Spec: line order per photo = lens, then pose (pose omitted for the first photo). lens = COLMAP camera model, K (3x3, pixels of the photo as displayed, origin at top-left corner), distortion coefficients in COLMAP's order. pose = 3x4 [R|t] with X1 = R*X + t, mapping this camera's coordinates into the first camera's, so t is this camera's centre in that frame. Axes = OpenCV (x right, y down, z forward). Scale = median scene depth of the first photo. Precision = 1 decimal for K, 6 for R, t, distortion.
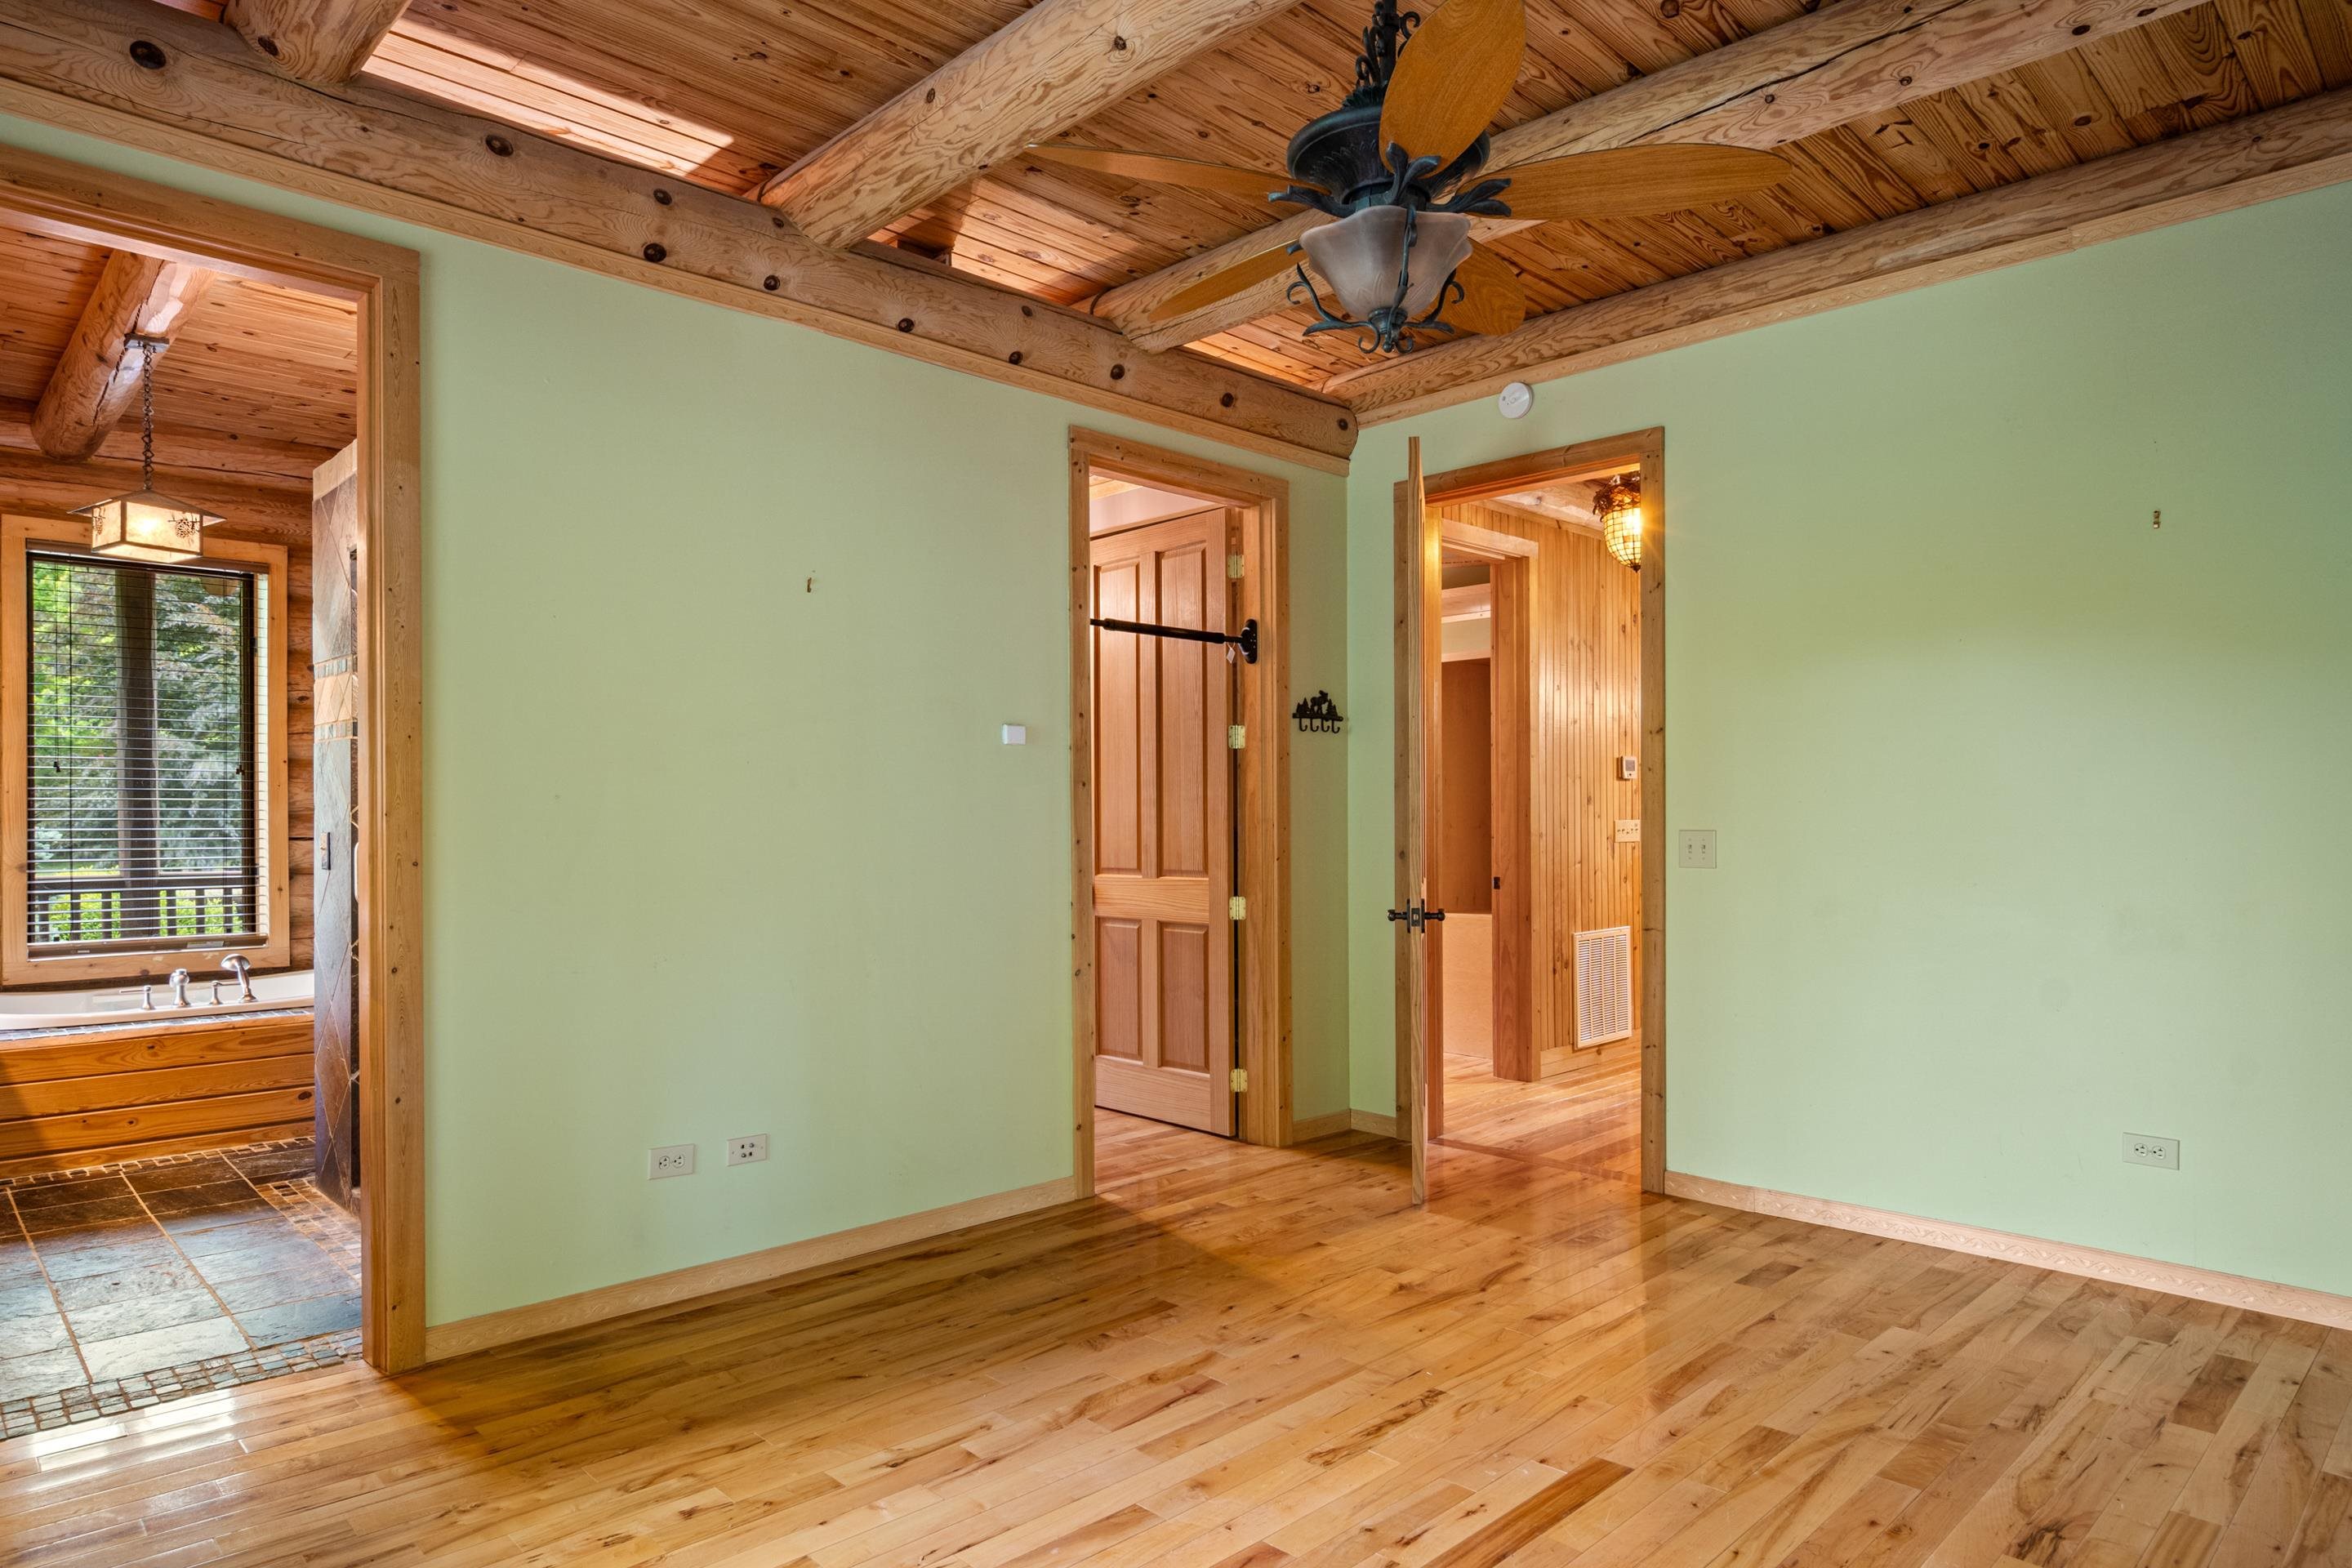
lens RADIAL K [[1374.4, 0, 1135.0], [0, 1374.4, 822.6], [0, 0, 1]] dist [-0.004474, 0.000220]
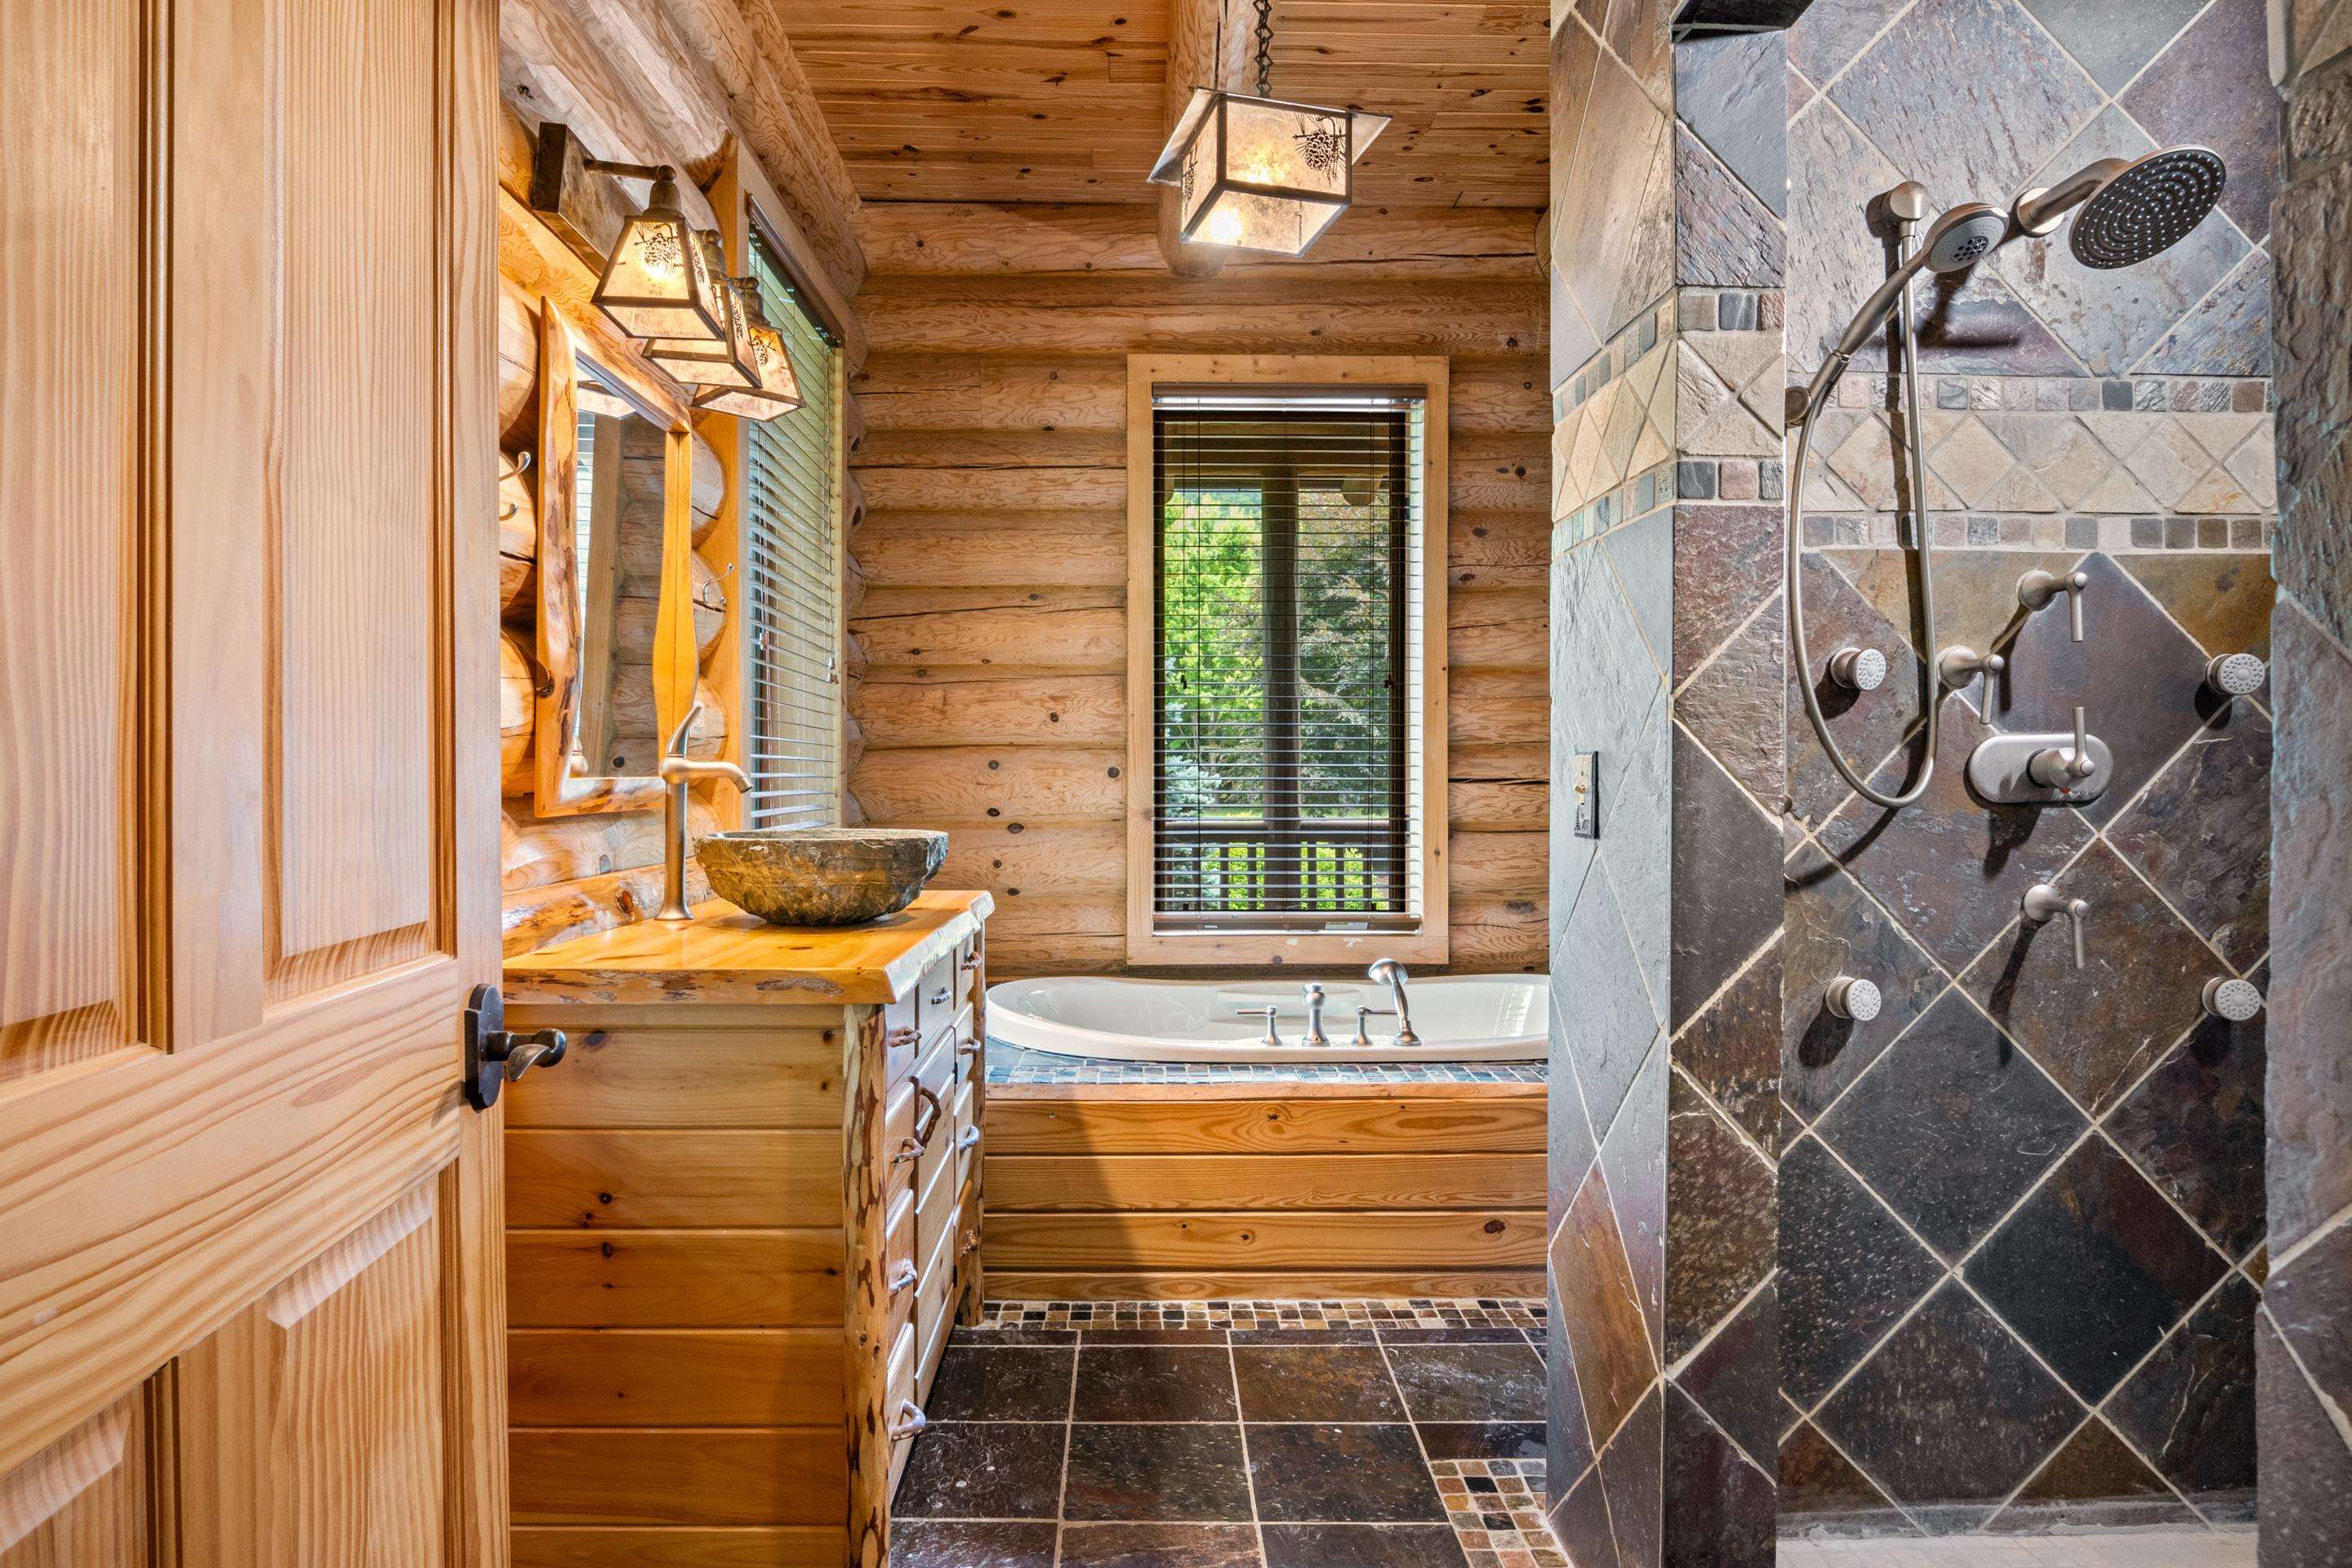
lens RADIAL K [[1302.1, 0, 1167.6], [0, 1302.1, 781.8], [0, 0, 1]] dist [-0.007102, -0.004658]
pose [[0.746240, 0.005901, -0.665651, -0.318435], [-0.004942, 0.999982, 0.003325, 0.012297], [0.665659, 0.000808, 0.746256, 0.463796]]
